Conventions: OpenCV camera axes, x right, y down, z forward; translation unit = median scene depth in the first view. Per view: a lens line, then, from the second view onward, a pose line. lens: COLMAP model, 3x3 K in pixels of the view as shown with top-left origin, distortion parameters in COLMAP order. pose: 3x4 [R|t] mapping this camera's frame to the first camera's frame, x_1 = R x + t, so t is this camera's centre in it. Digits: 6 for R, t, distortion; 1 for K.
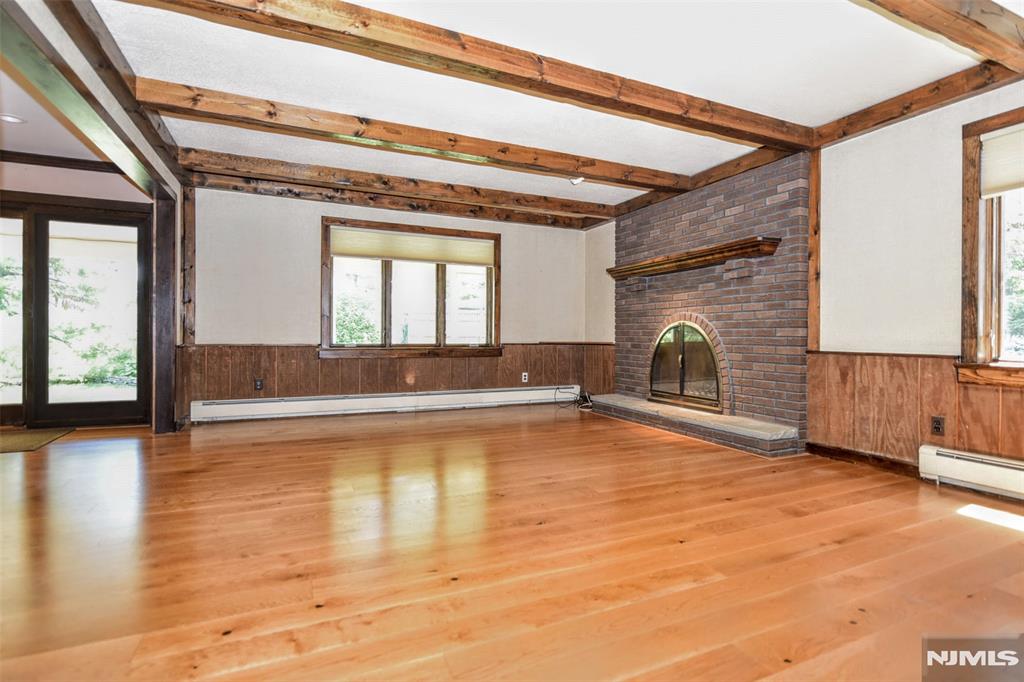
lens RADIAL K [[501.6, 0, 513.3], [0, 501.6, 337.9], [0, 0, 1]] dist [-0.004441, -0.000502]
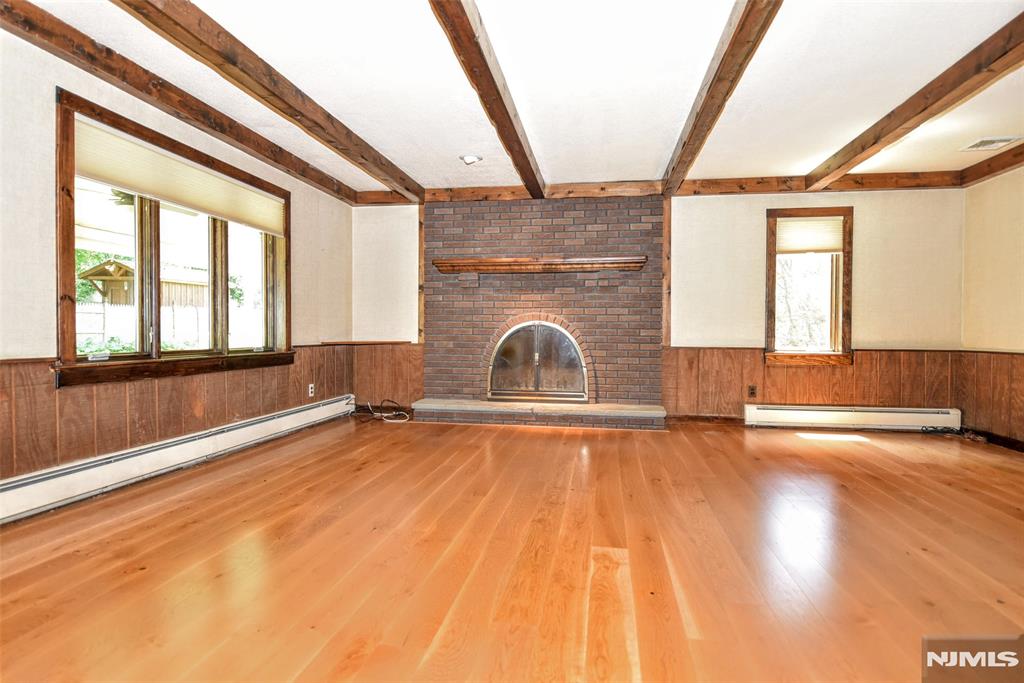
lens RADIAL K [[536.8, 0, 509.9], [0, 536.8, 341.5], [0, 0, 1]] dist [0.000225, -0.000432]
pose [[0.566381, -0.014828, 0.824010, -0.745452], [0.001447, 0.999854, 0.016998, -0.011759], [-0.824143, -0.008435, 0.566320, 0.484498]]
